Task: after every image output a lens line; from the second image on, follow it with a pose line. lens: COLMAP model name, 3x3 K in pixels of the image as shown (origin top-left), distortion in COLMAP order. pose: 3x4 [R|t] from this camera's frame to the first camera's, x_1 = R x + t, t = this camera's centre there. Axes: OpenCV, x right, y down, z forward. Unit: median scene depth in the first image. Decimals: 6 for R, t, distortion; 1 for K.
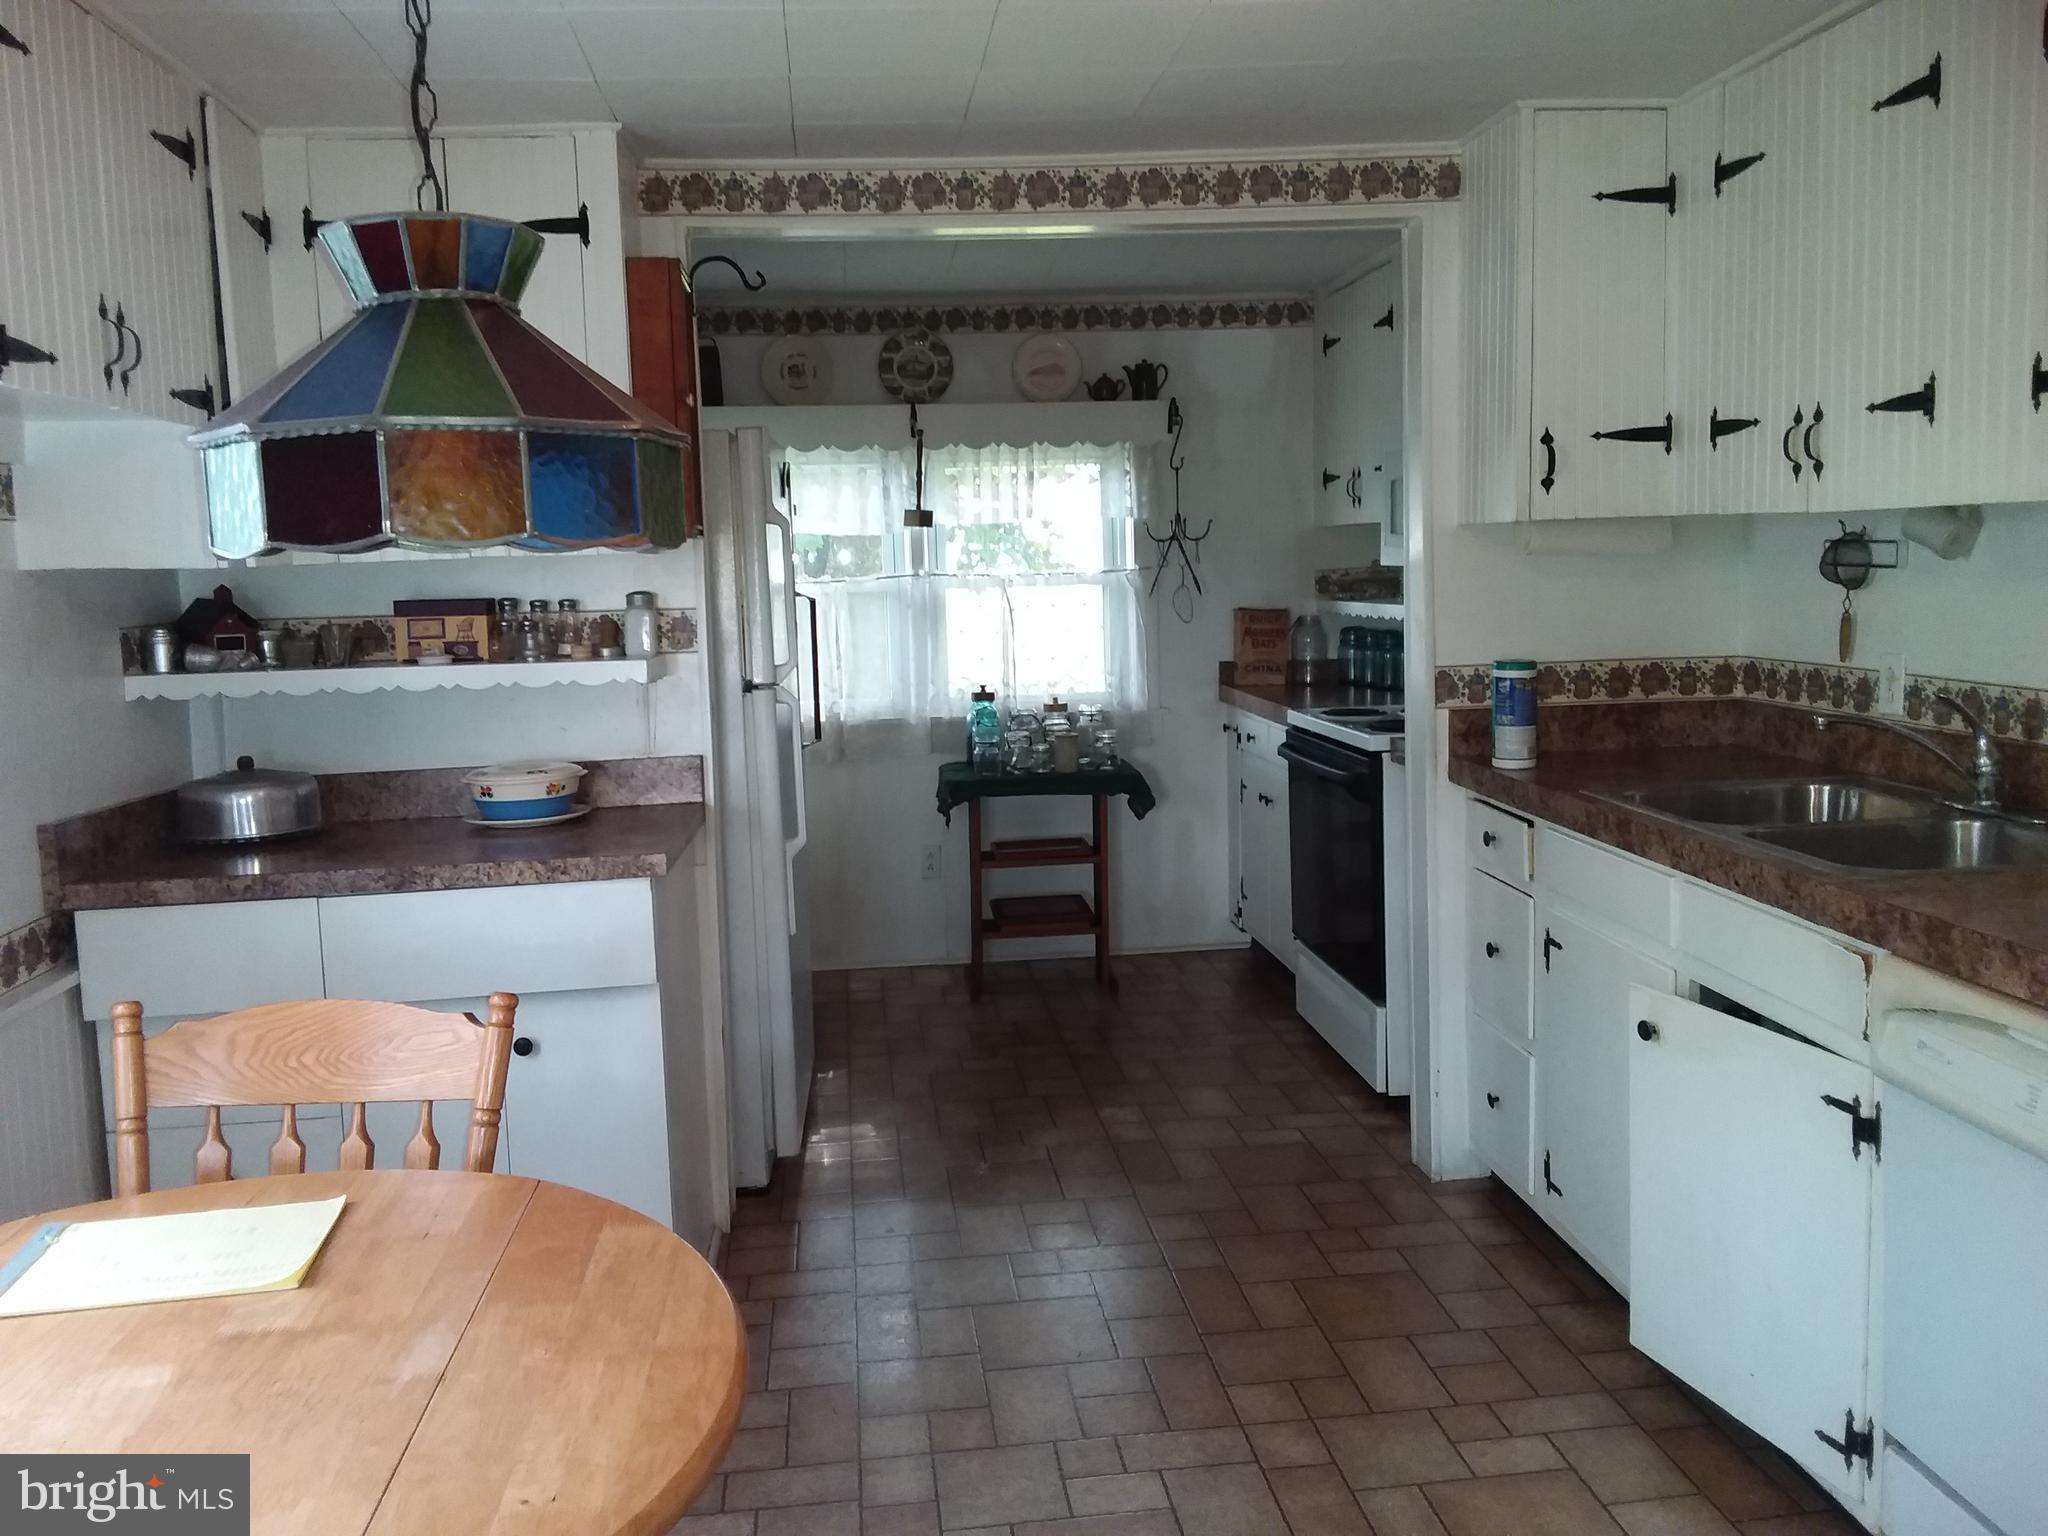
lens RADIAL K [[1674.9, 0, 1025.8], [0, 1674.9, 724.8], [0, 0, 1]] dist [0.108082, -0.216442]
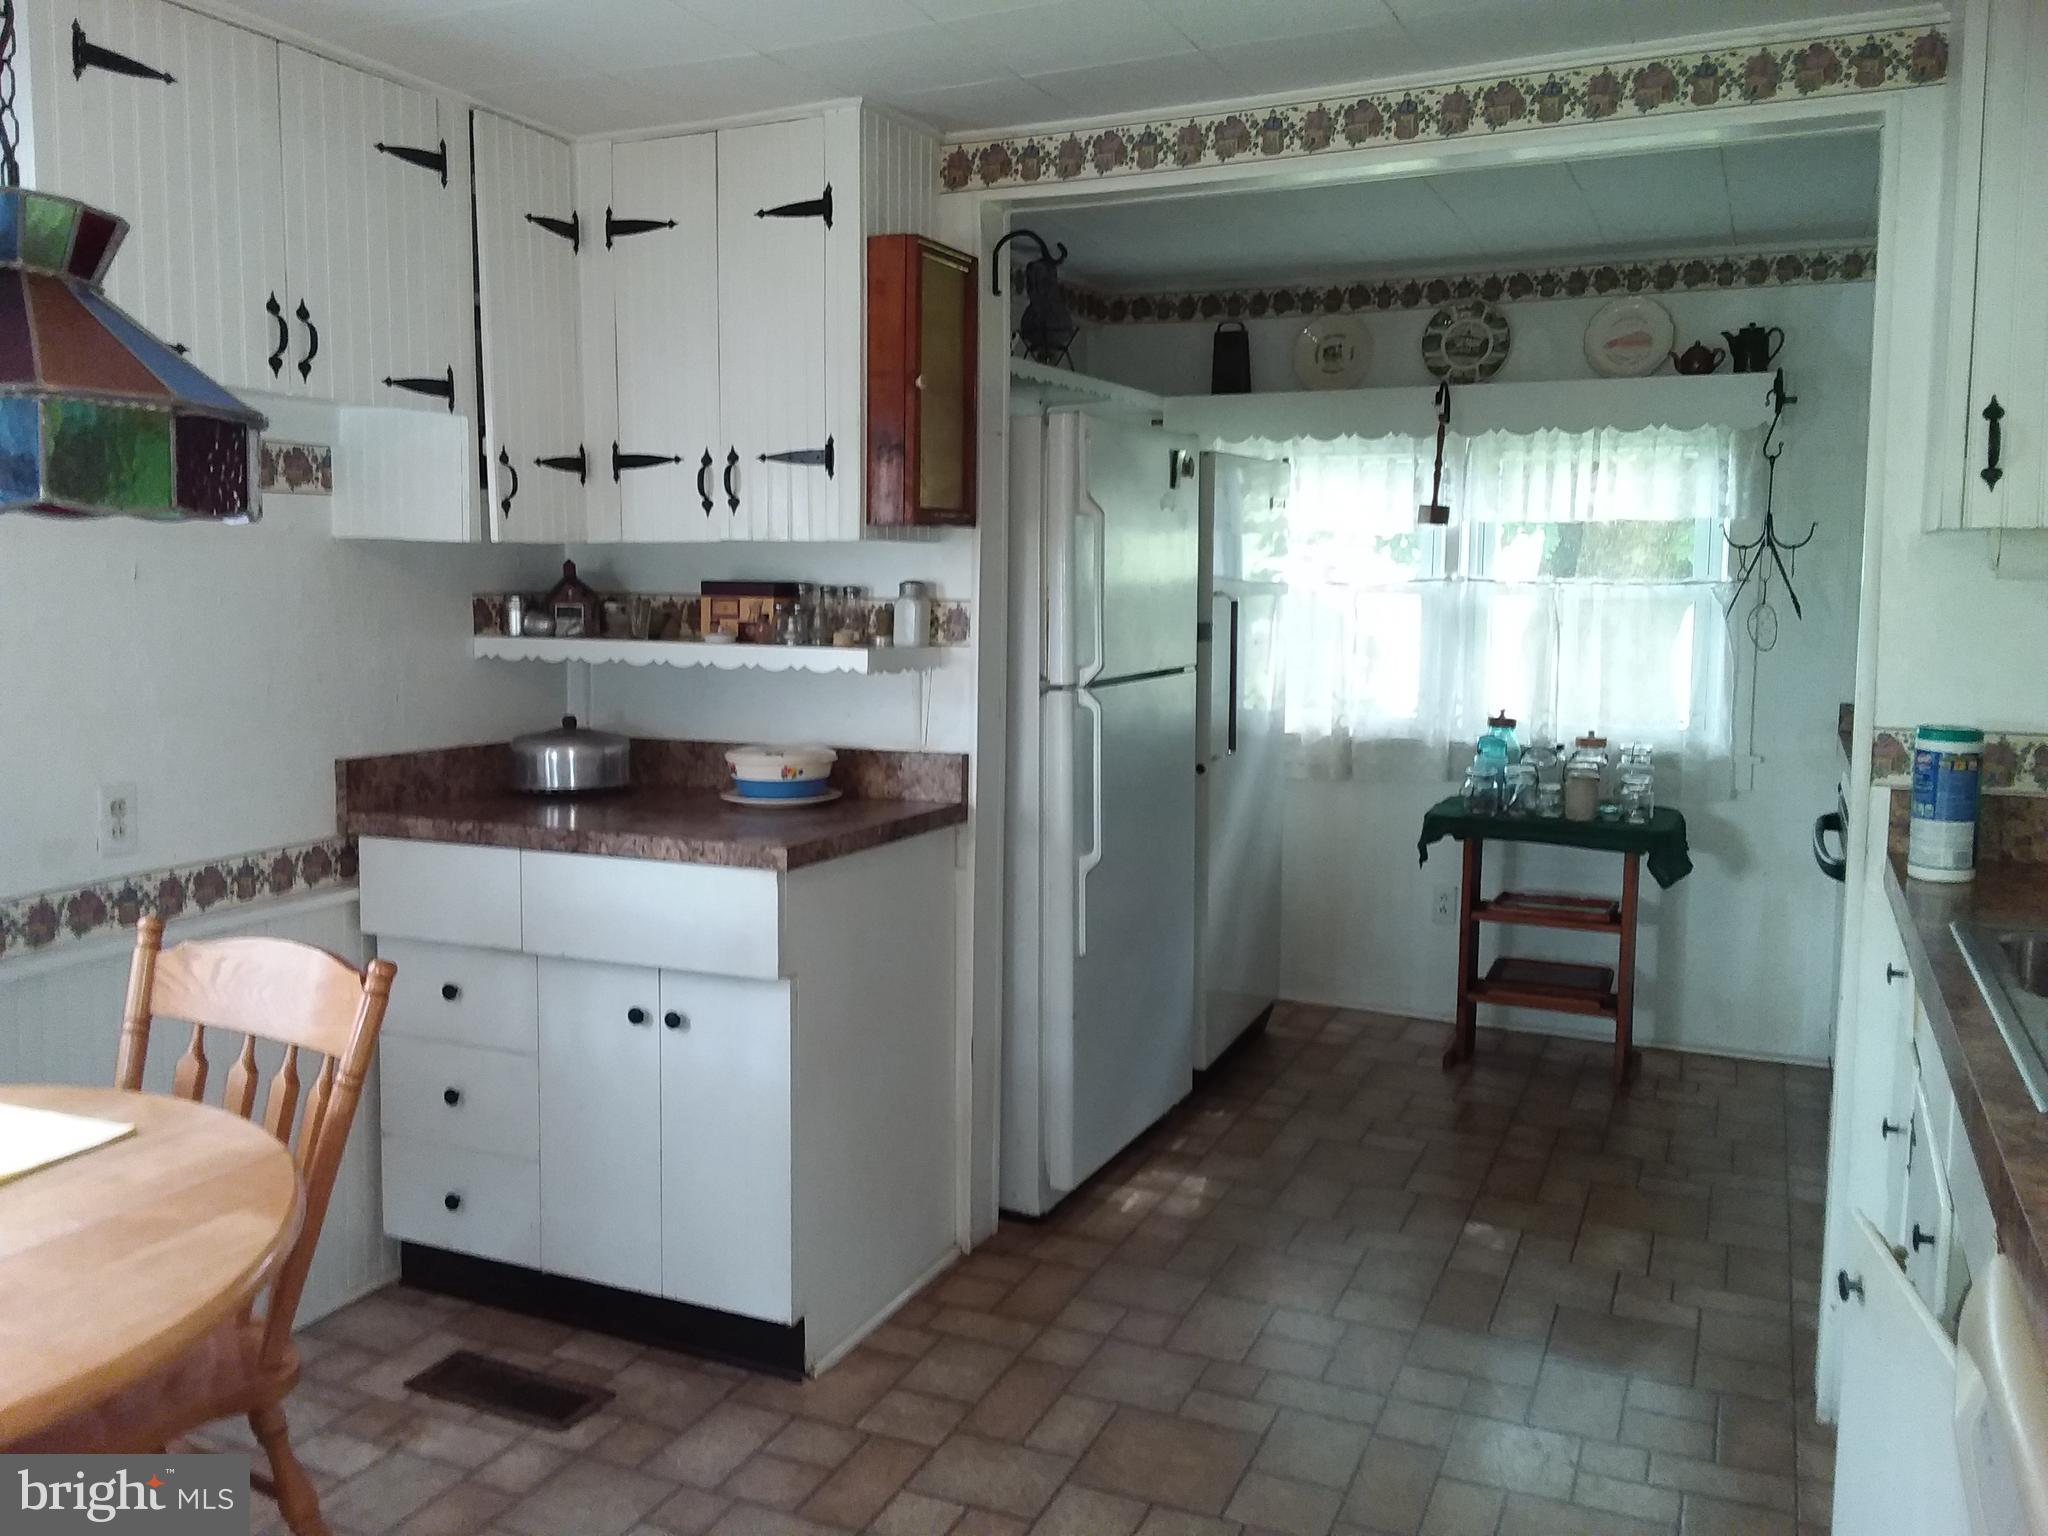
lens RADIAL K [[1674.9, 0, 1025.8], [0, 1674.9, 724.8], [0, 0, 1]] dist [0.108082, -0.216442]
pose [[0.850257, 0.083671, -0.519675, 0.322069], [-0.083340, 0.996231, 0.024045, -0.023554], [0.519729, 0.022865, 0.854025, 0.194598]]
